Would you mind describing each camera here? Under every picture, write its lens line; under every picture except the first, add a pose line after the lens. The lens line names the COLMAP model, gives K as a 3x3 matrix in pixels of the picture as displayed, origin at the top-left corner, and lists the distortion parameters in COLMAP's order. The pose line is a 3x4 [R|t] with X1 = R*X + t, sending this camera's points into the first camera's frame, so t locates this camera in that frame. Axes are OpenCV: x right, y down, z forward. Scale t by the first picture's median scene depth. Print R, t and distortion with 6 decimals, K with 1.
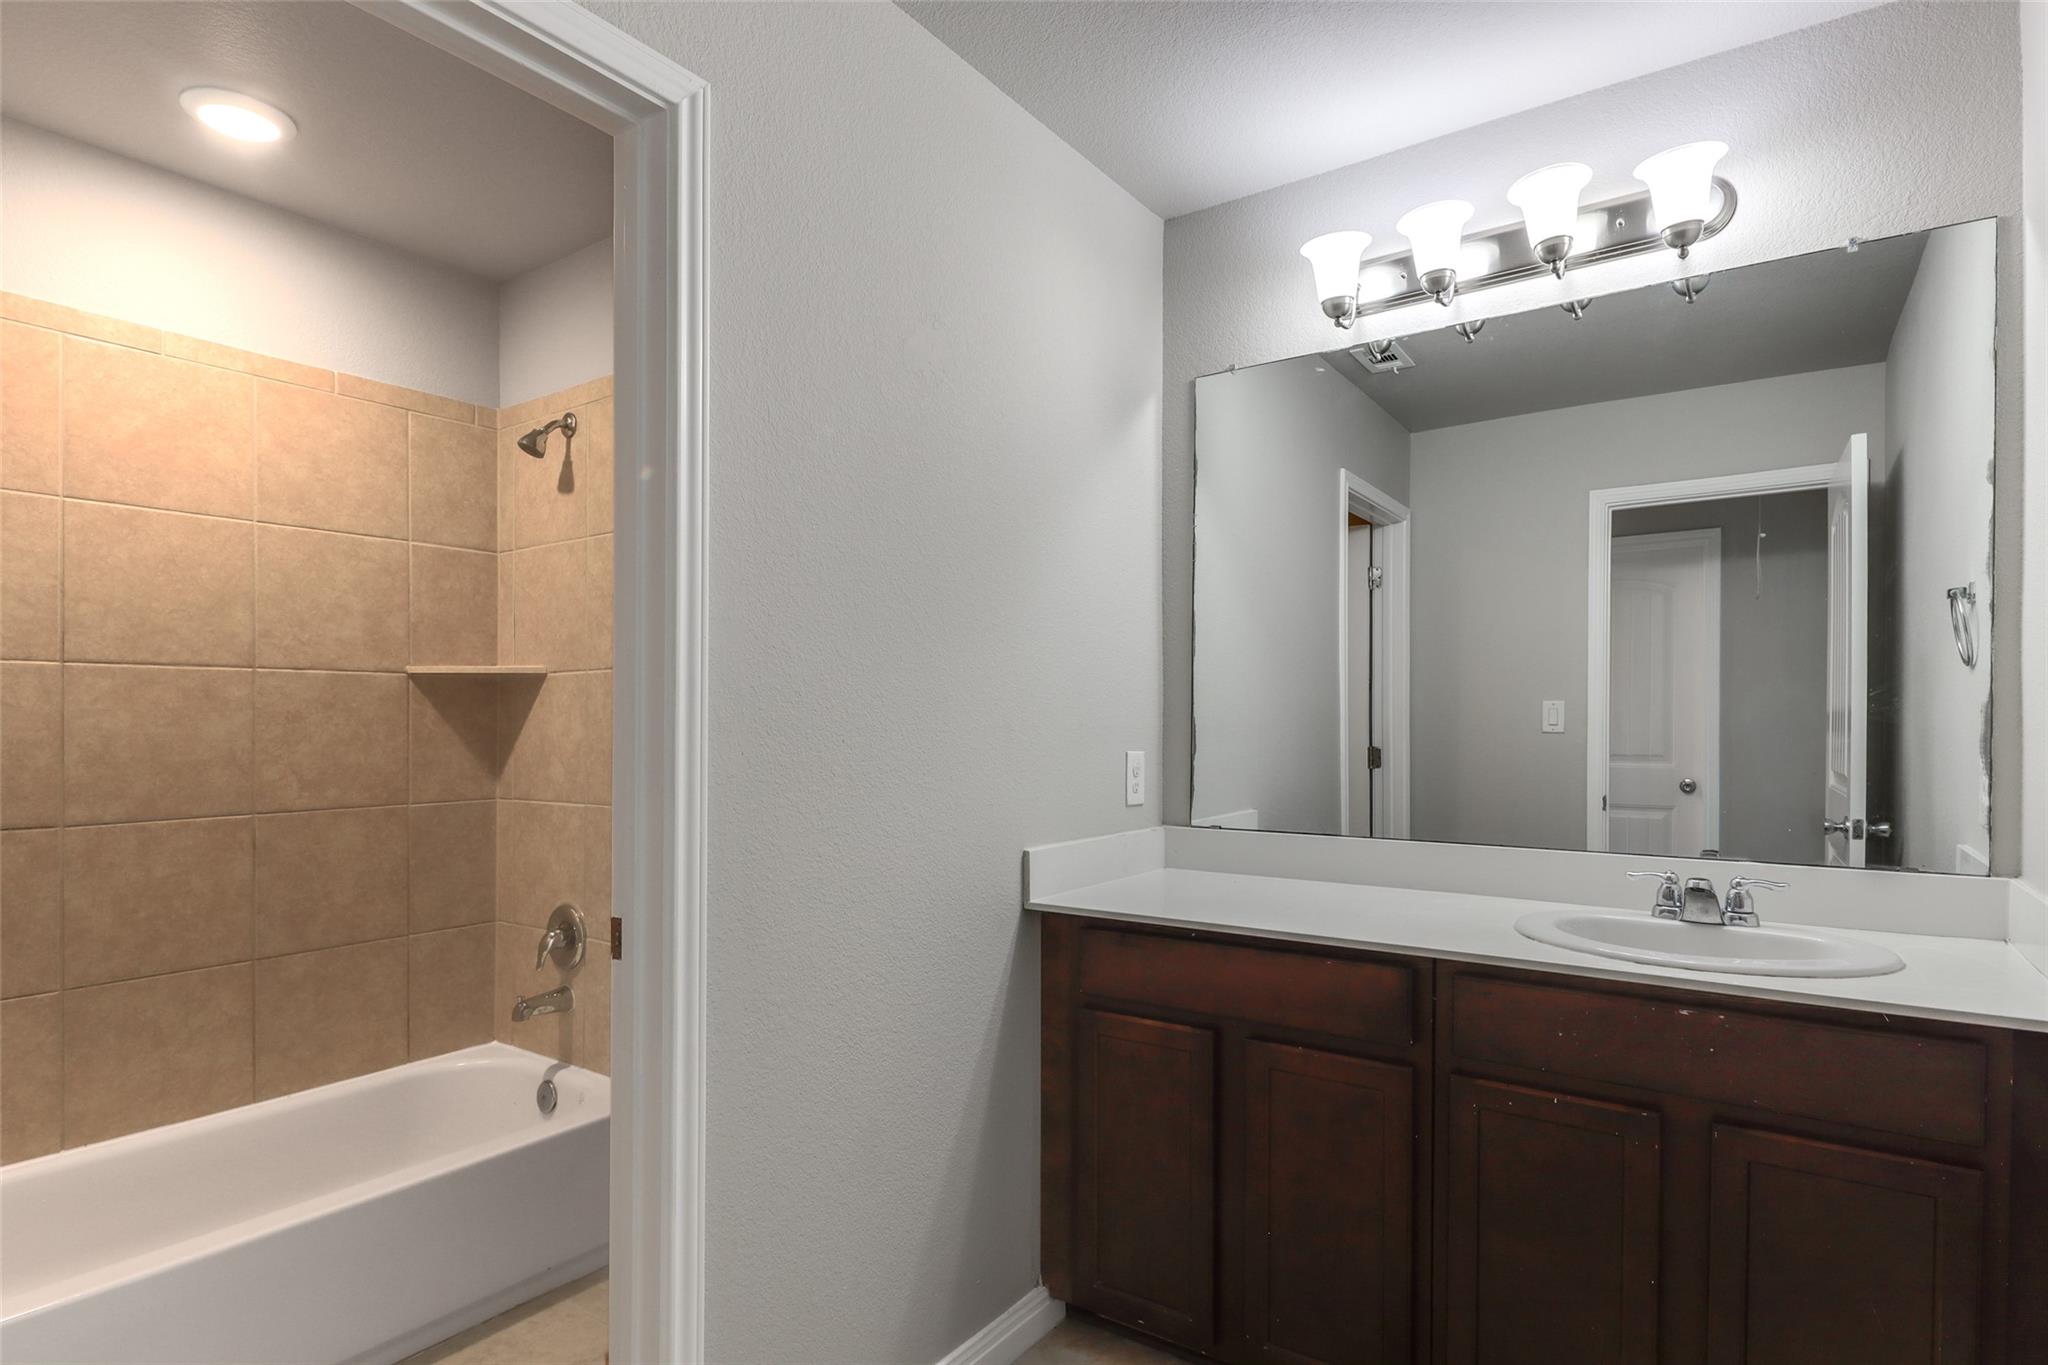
lens RADIAL K [[1053.1, 0, 1059.4], [0, 1053.1, 733.1], [0, 0, 1]] dist [-0.015001, -0.003421]
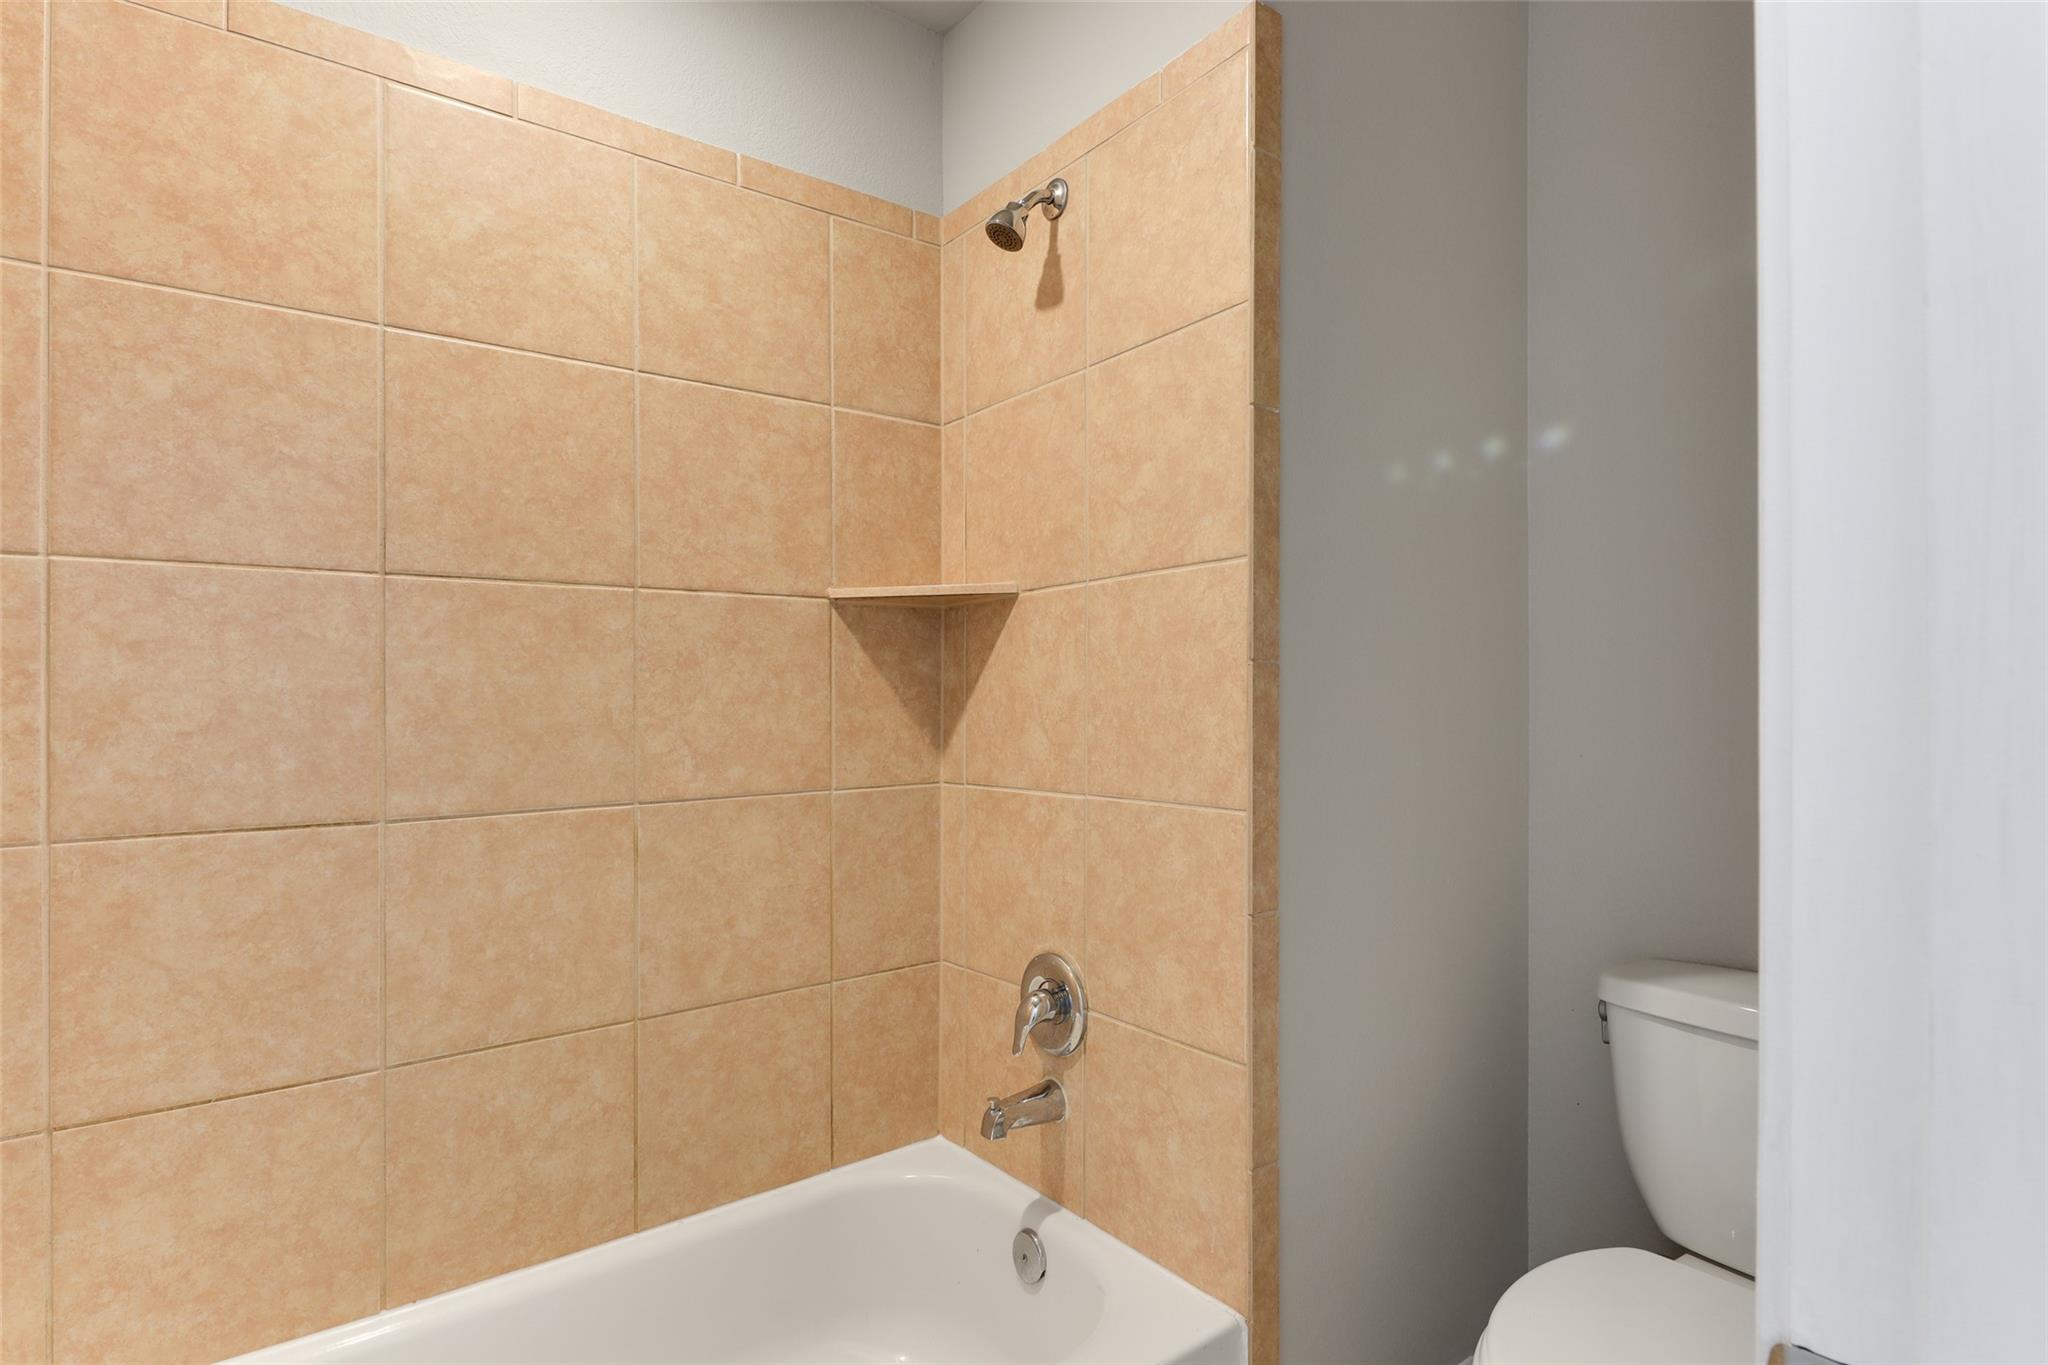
lens RADIAL K [[1053.1, 0, 1025.9], [0, 1053.1, 691.8], [0, 0, 1]] dist [-0.015001, -0.003421]
pose [[0.945681, -0.011937, -0.324878, -0.299264], [0.006713, 0.999830, -0.017194, 0.017629], [0.325028, 0.014079, 0.945600, 0.420353]]
